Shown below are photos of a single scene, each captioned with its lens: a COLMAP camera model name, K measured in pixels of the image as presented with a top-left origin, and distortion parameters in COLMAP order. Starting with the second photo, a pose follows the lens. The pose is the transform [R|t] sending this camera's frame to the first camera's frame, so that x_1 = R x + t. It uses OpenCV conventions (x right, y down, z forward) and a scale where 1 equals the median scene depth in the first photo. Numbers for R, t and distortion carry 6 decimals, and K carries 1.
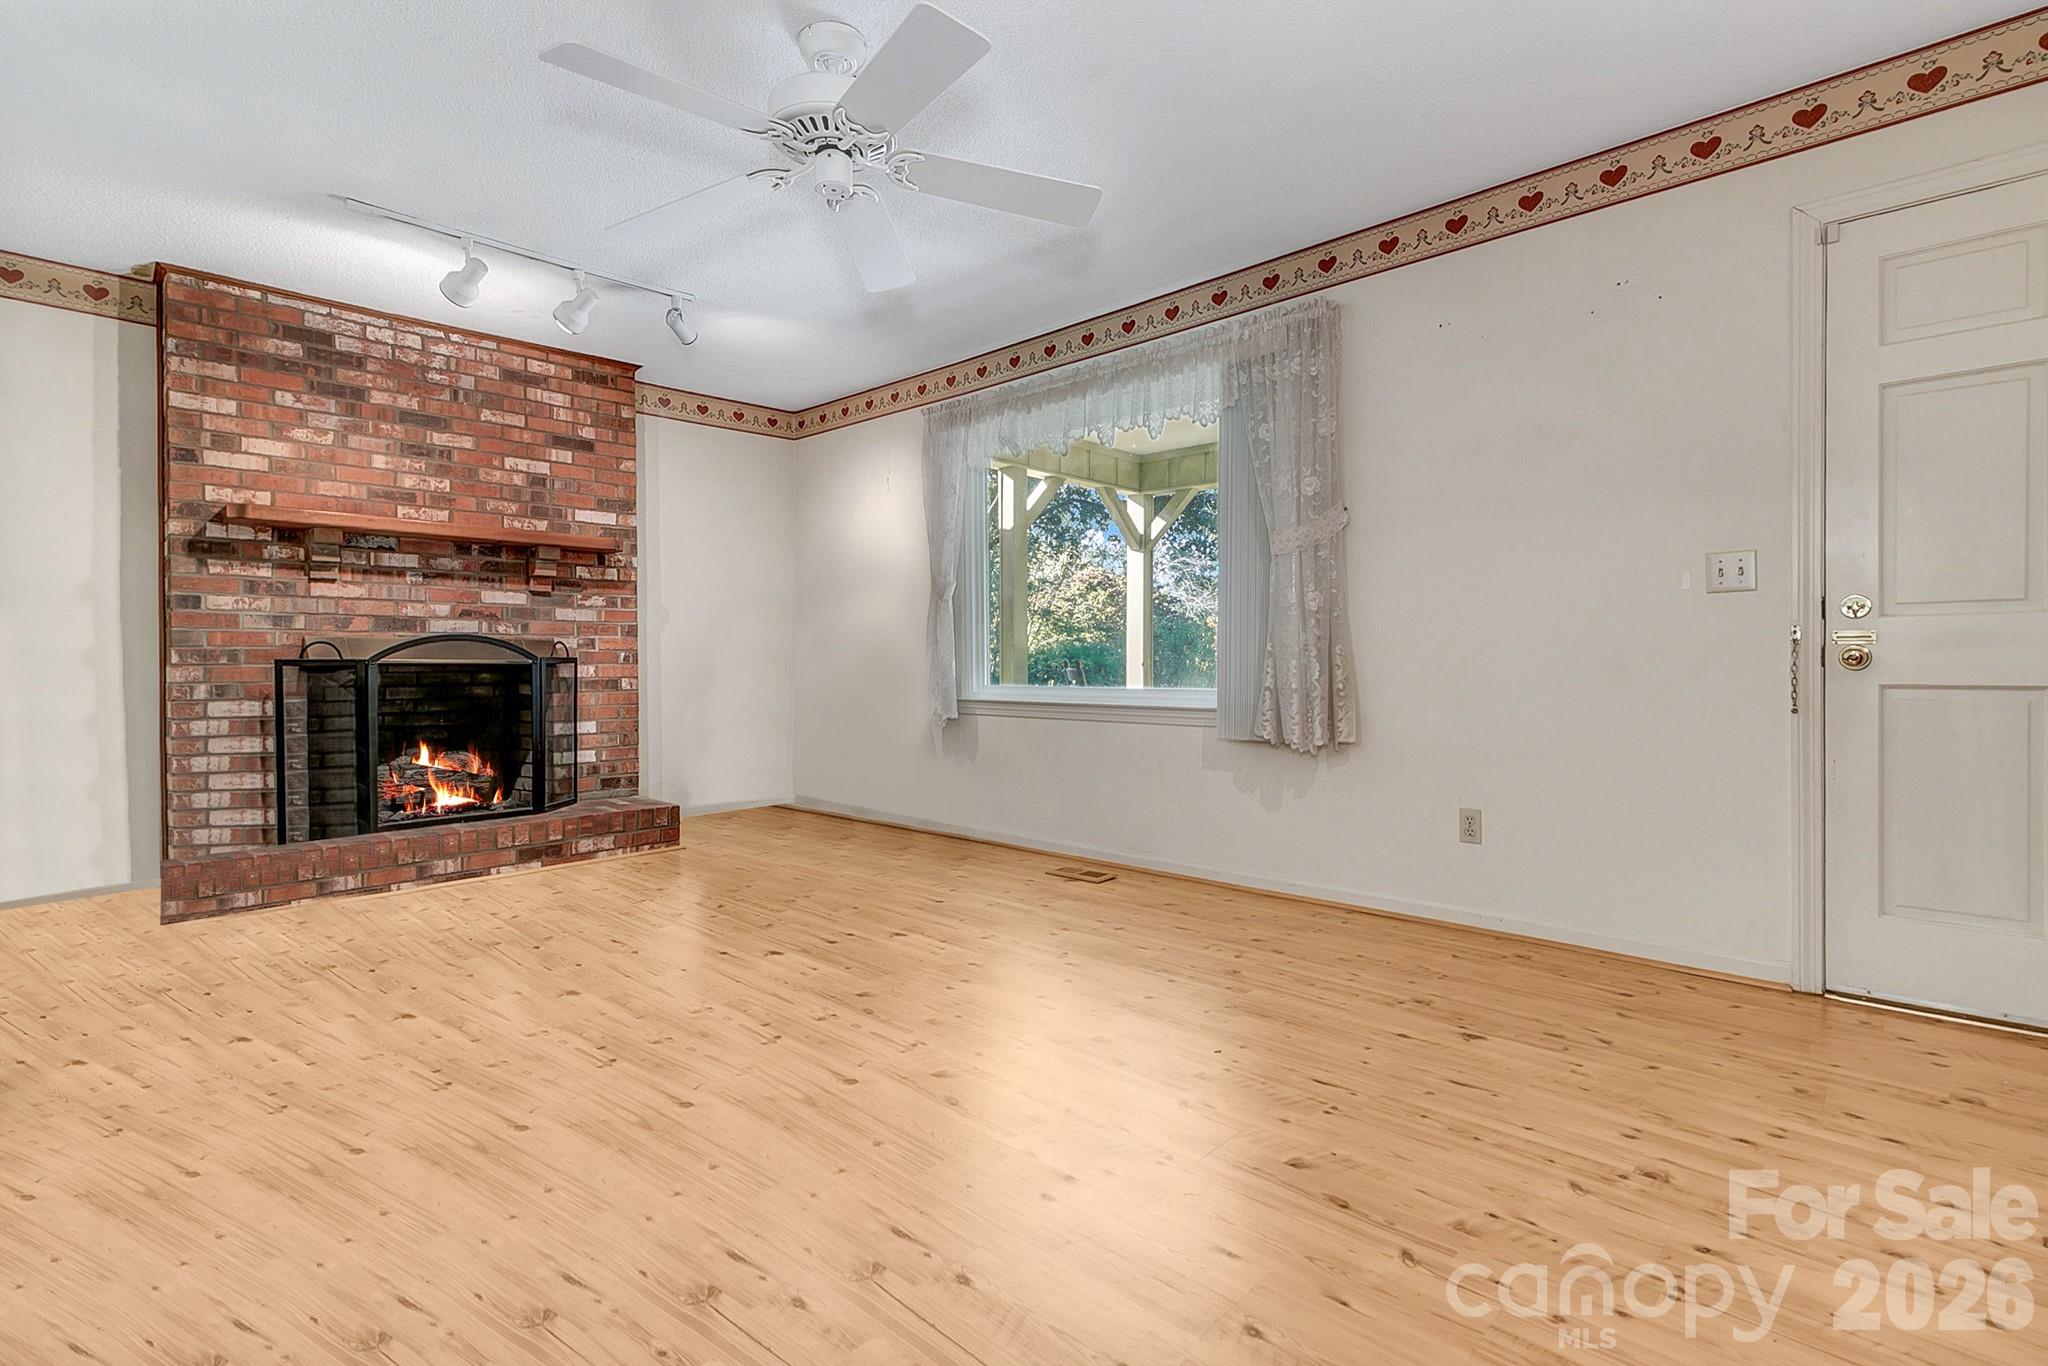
lens RADIAL K [[963.1, 0, 1013.6], [0, 963.1, 668.7], [0, 0, 1]] dist [-0.000432, 0.000469]
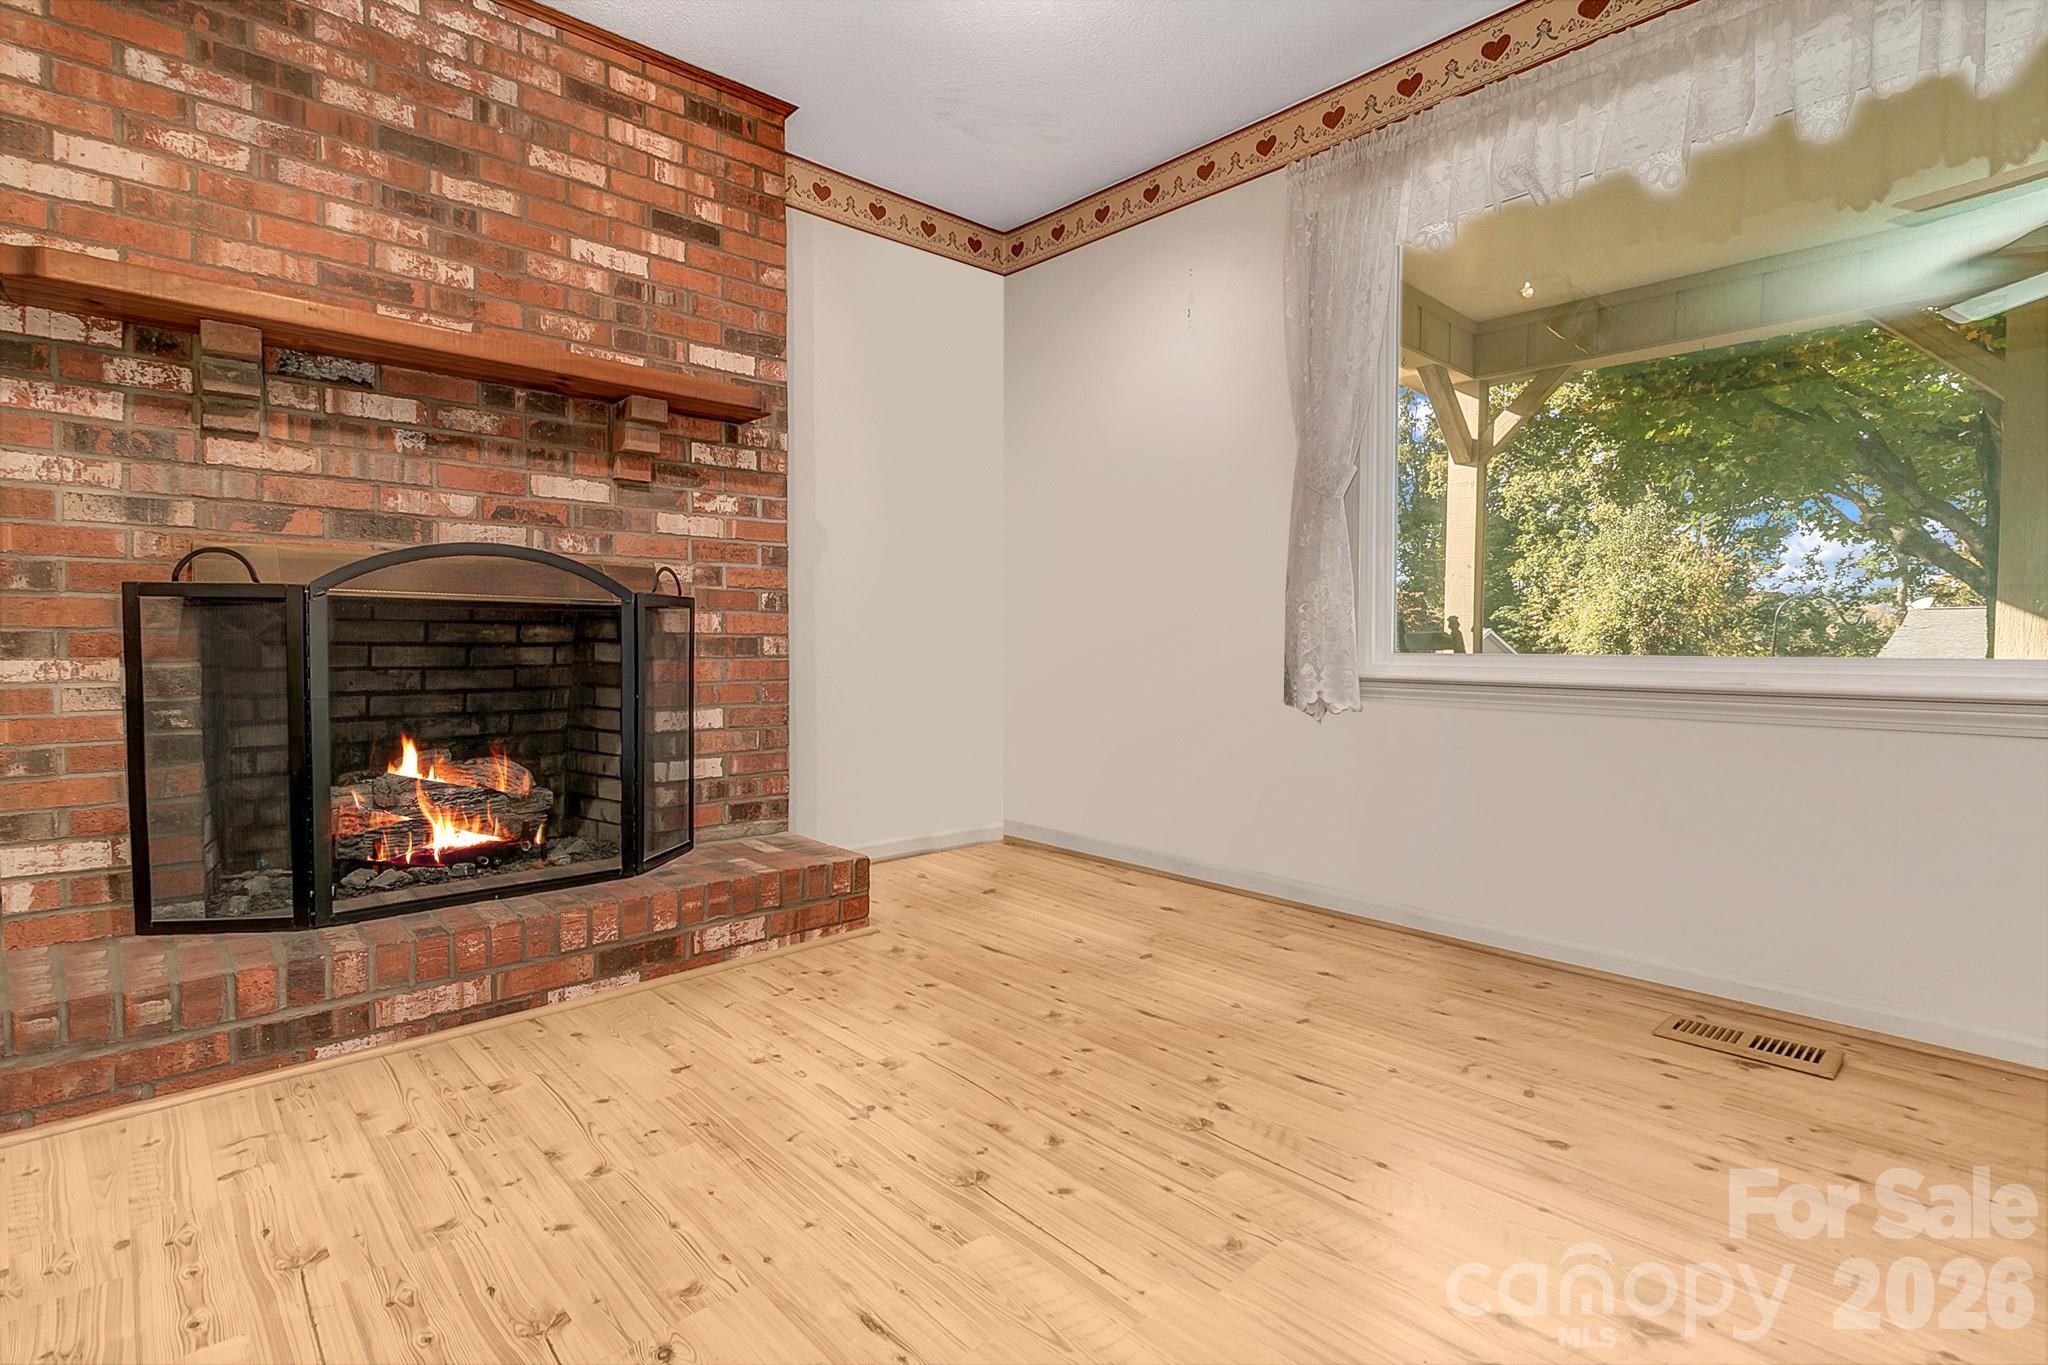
lens RADIAL K [[963.1, 0, 1010.6], [0, 963.1, 669.8], [0, 0, 1]] dist [-0.000432, 0.000469]
pose [[0.998242, 0.008306, -0.058677, -0.253217], [-0.007017, 0.999730, 0.022142, 0.018992], [0.058845, -0.021691, 0.998031, 0.478285]]
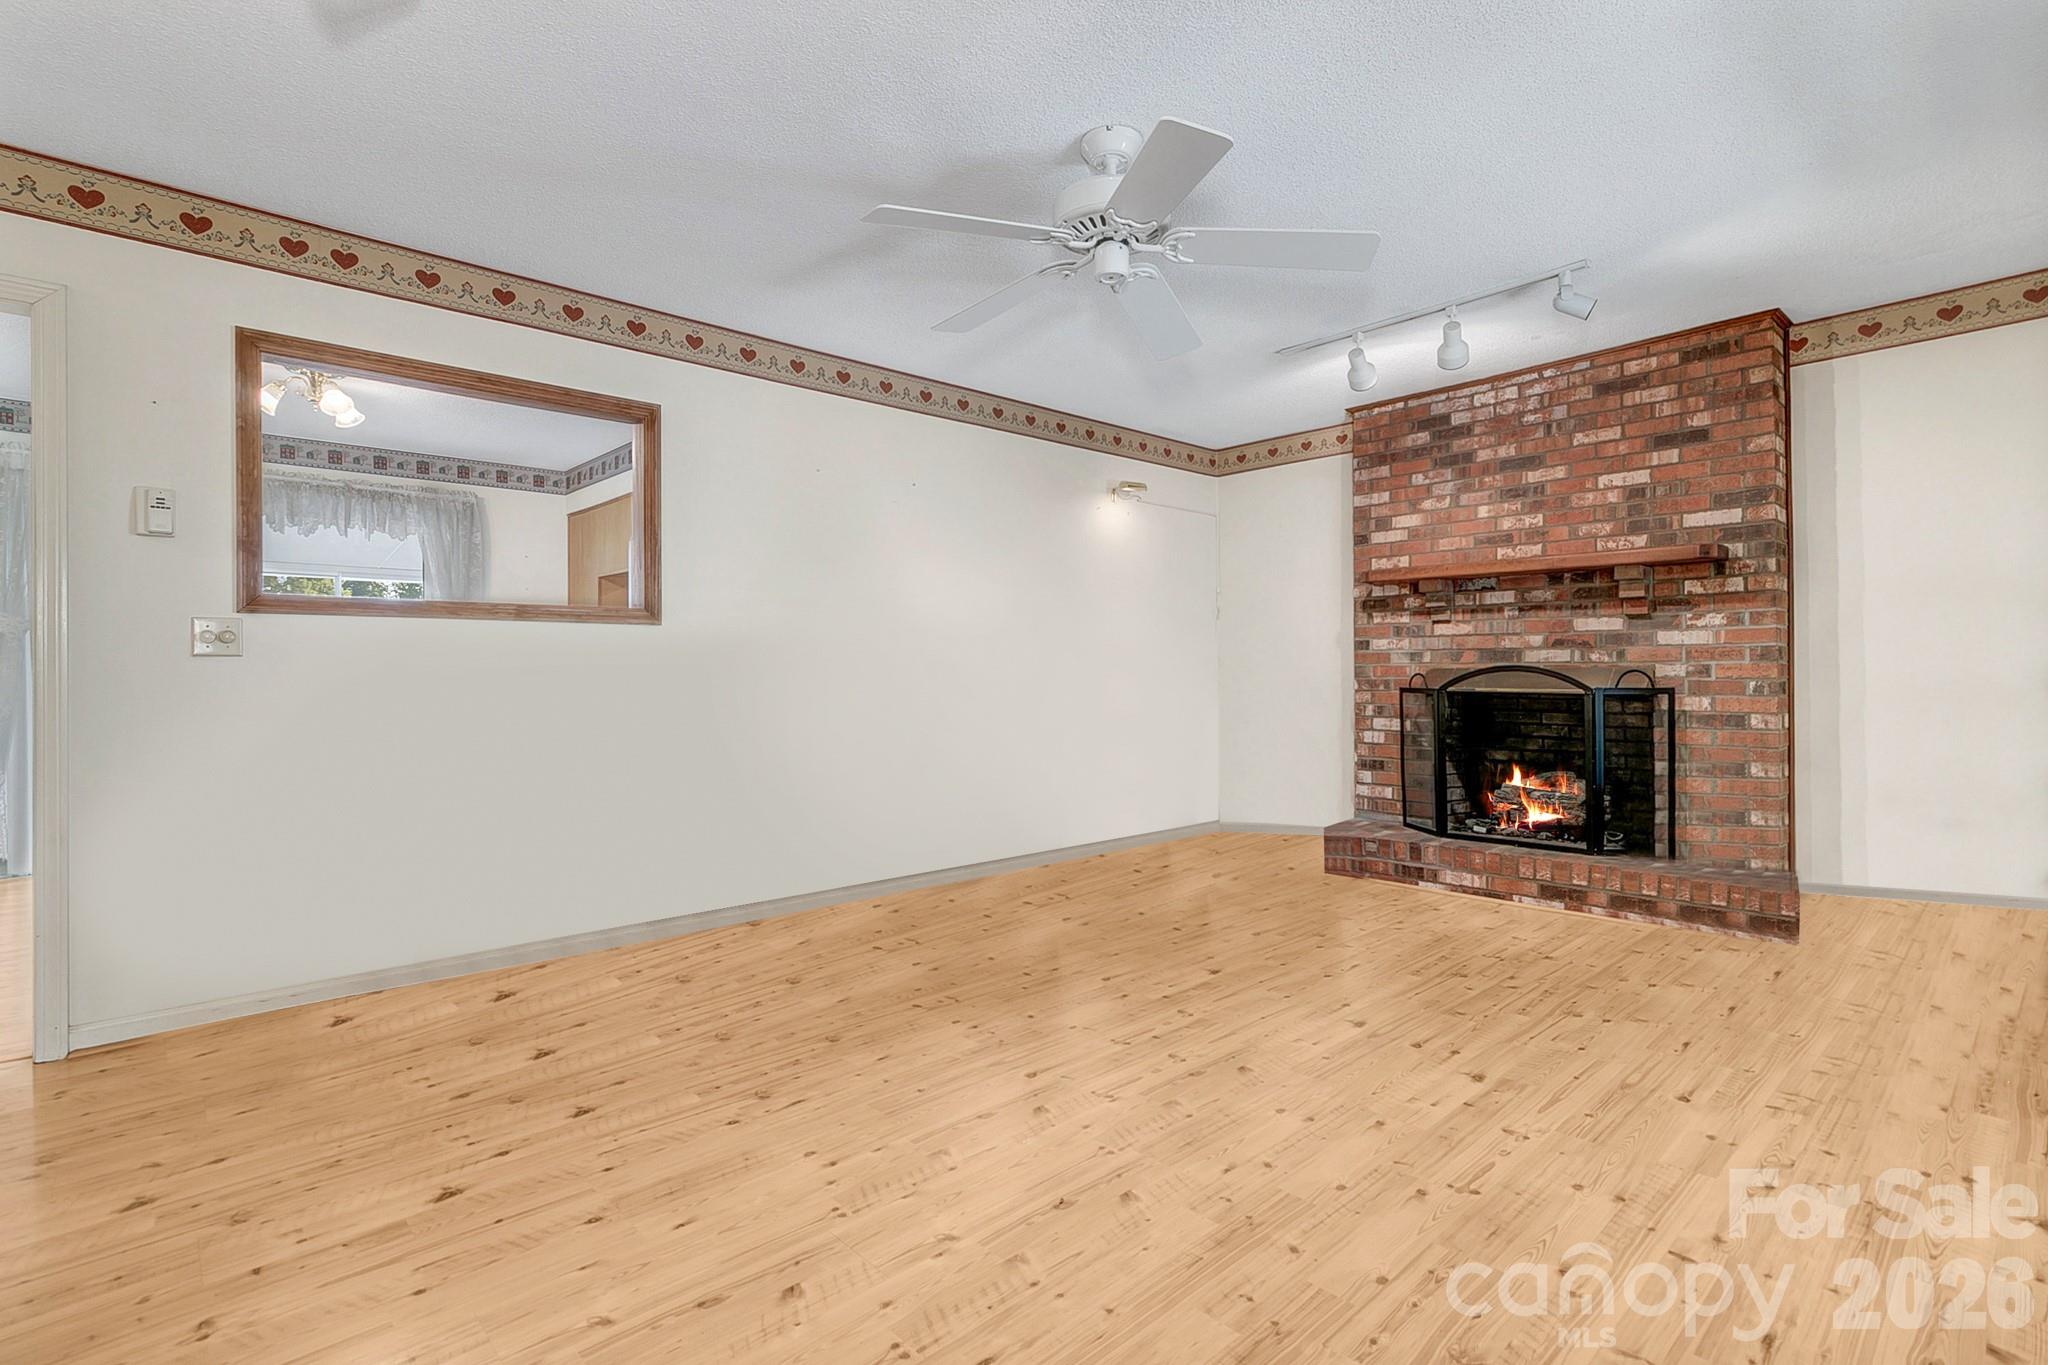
lens RADIAL K [[963.1, 0, 1026.0], [0, 963.1, 673.9], [0, 0, 1]] dist [-0.000432, 0.000469]
pose [[-0.058294, 0.005885, -0.998282, 0.485977], [-0.001730, 0.999981, 0.005996, -0.031037], [0.998298, 0.002077, -0.058282, 0.521448]]
